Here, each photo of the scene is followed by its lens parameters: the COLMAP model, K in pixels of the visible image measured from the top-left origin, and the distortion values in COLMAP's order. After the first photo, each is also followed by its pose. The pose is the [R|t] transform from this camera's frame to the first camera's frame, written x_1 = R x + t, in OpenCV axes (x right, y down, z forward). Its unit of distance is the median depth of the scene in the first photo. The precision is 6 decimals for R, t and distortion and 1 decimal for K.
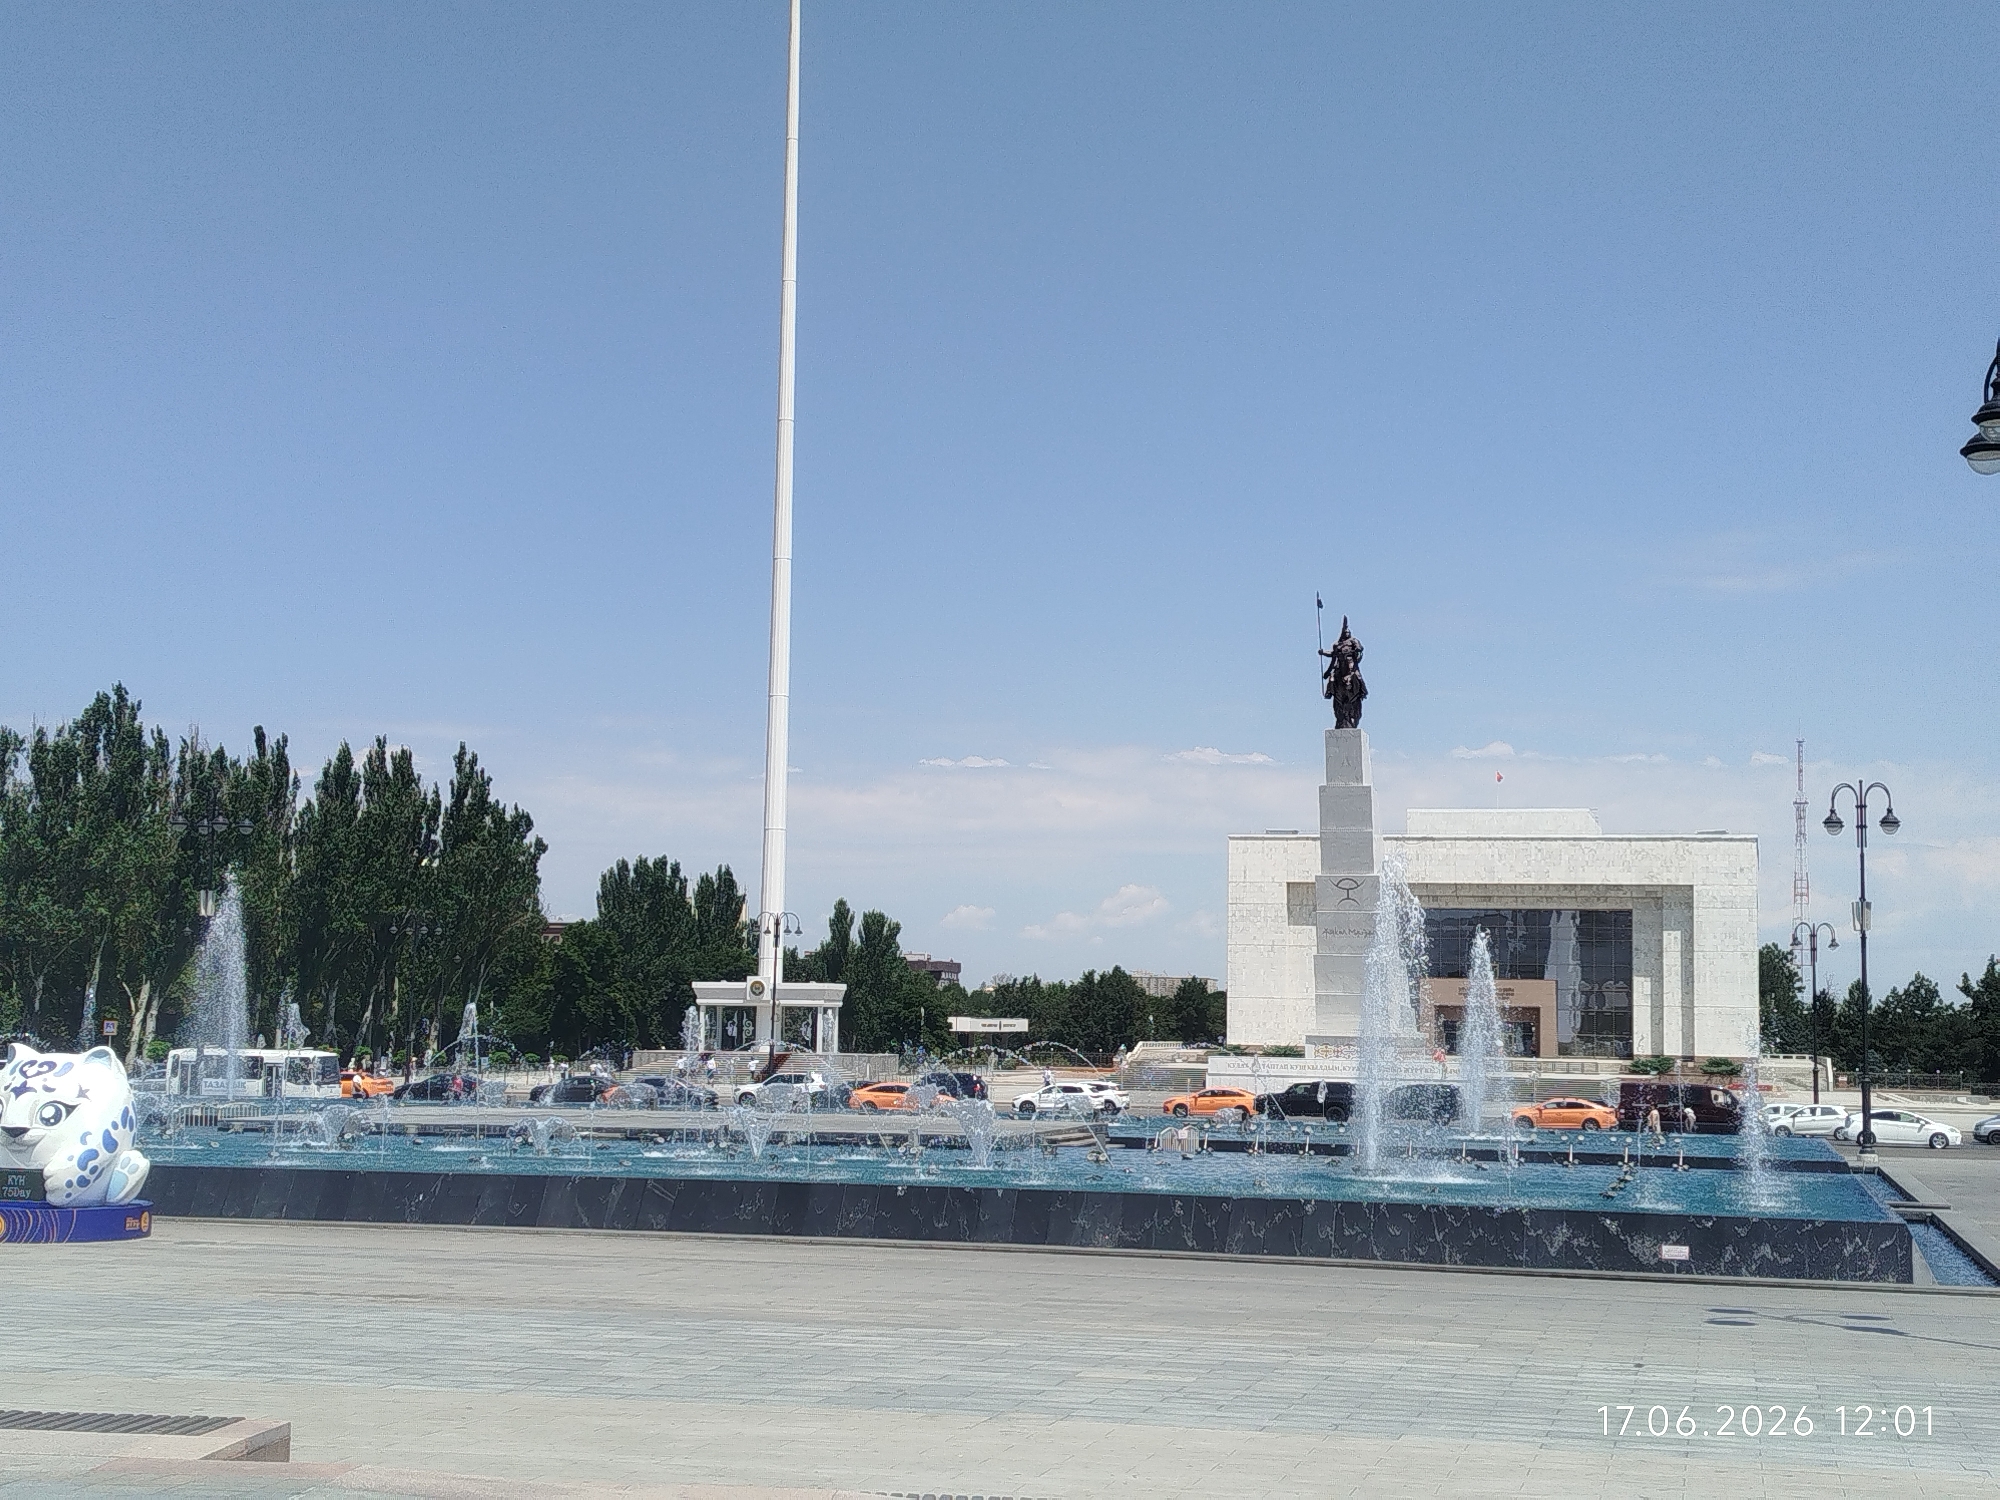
lens RADIAL K [[2765.0, 0, 998.8], [0, 2765.0, 748.8], [0, 0, 1]] dist [0.108531, 0.000000]
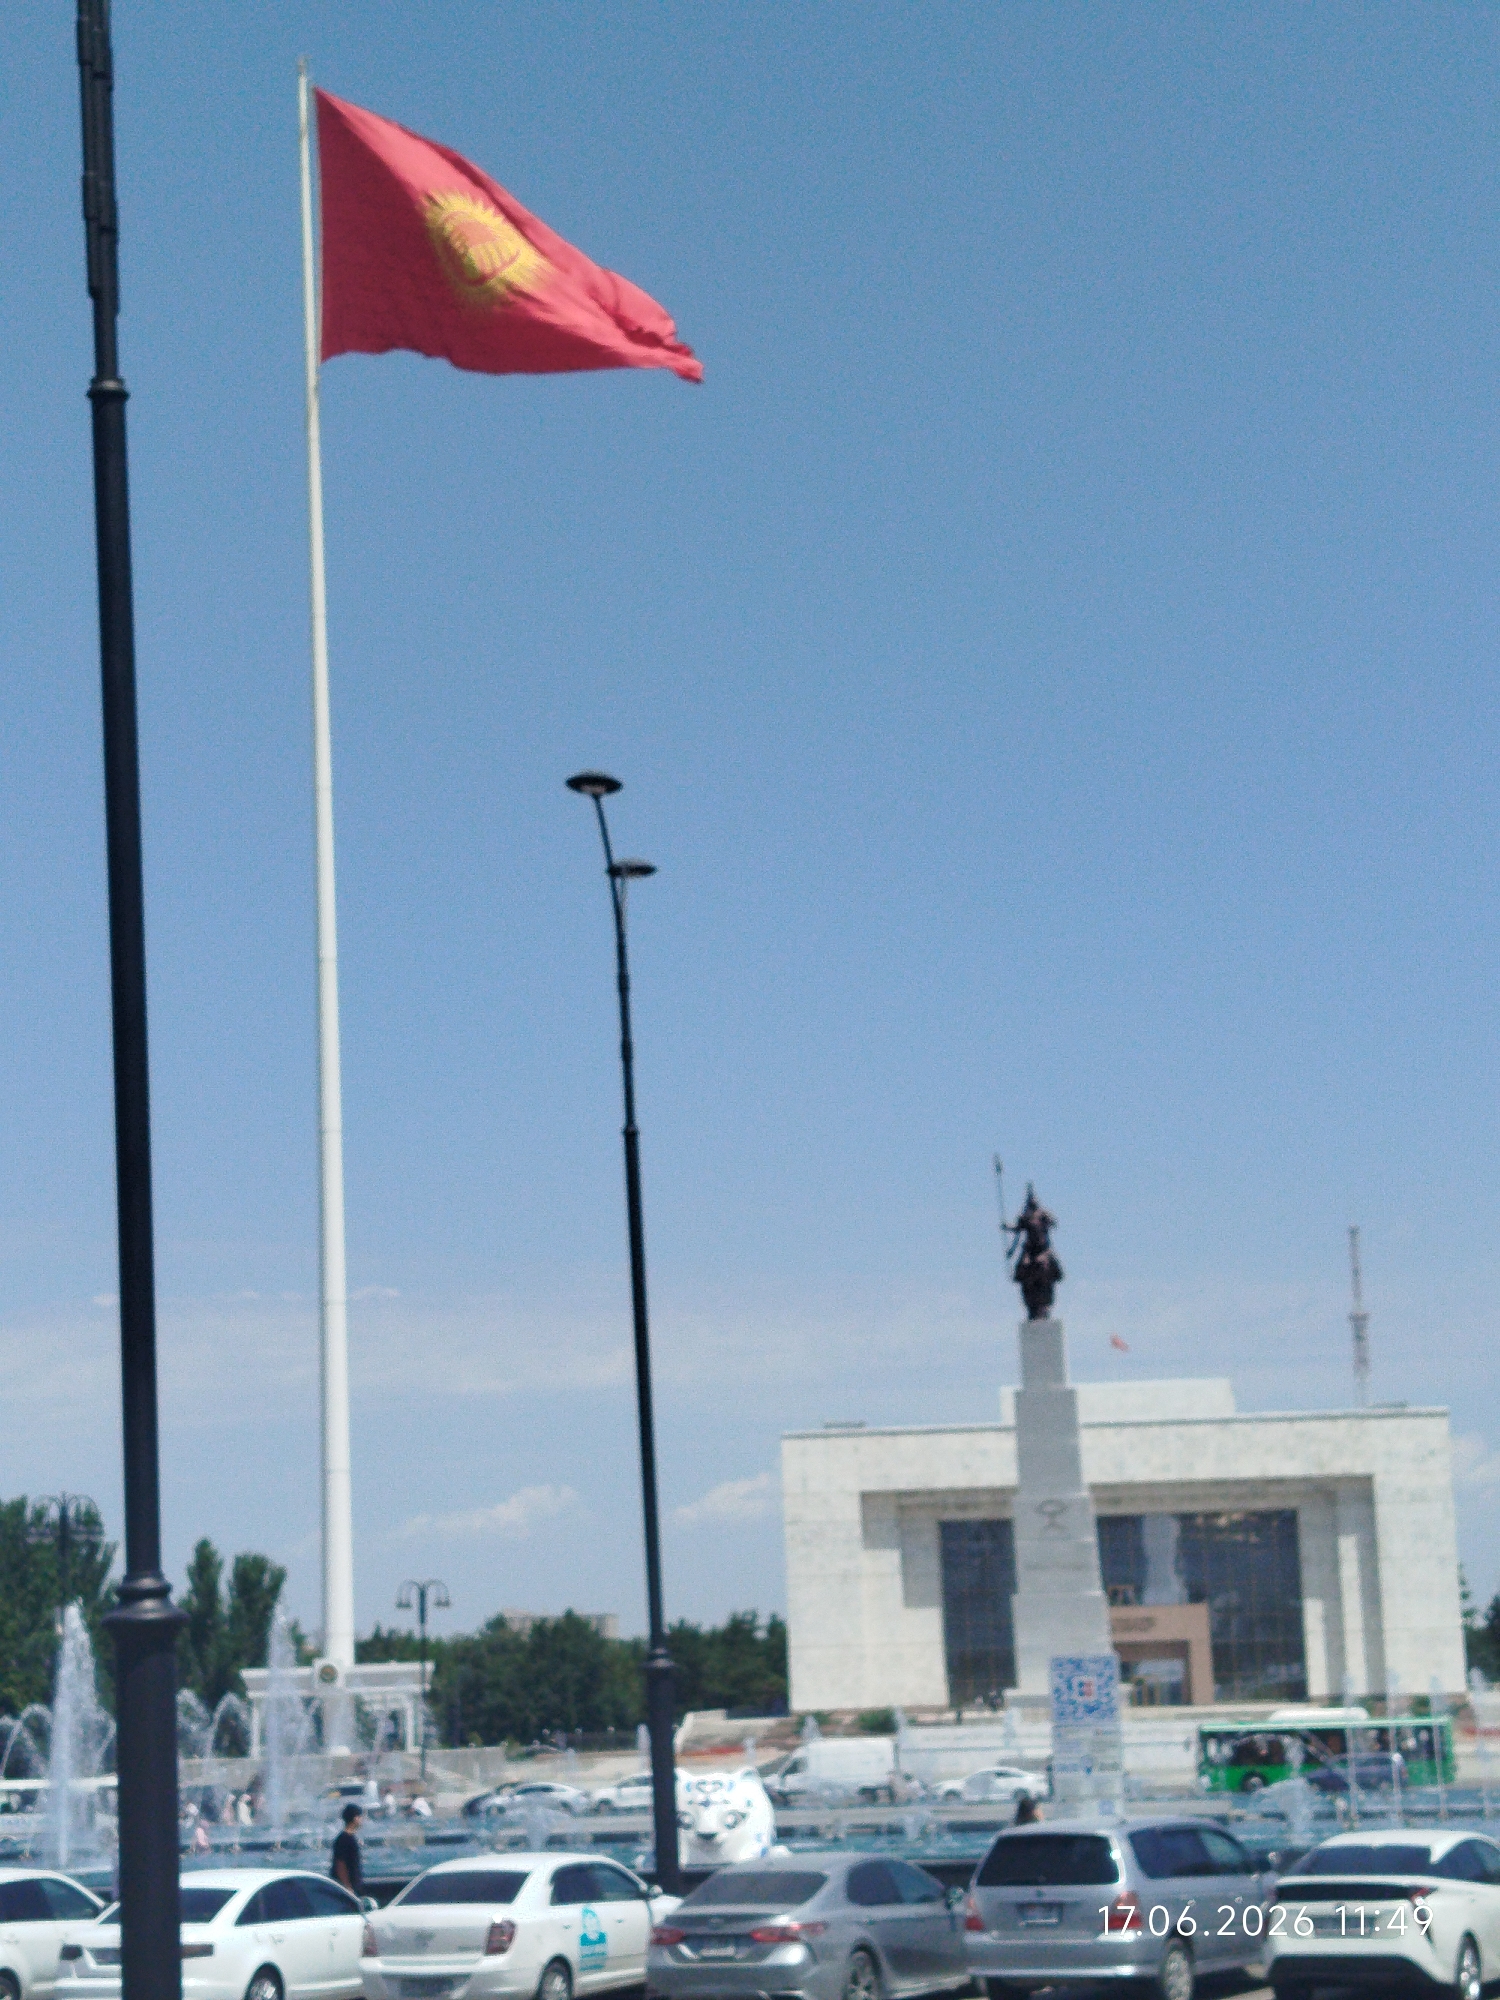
lens RADIAL K [[4237.9, 0, 751.8], [0, 4237.9, 1000.4], [0, 0, 1]] dist [0.274381, 0.000000]
pose [[0.987549, -0.027827, 0.154833, -0.107421], [0.036758, 0.997803, -0.055120, -0.024599], [-0.152959, 0.060125, 0.986402, -0.173234]]
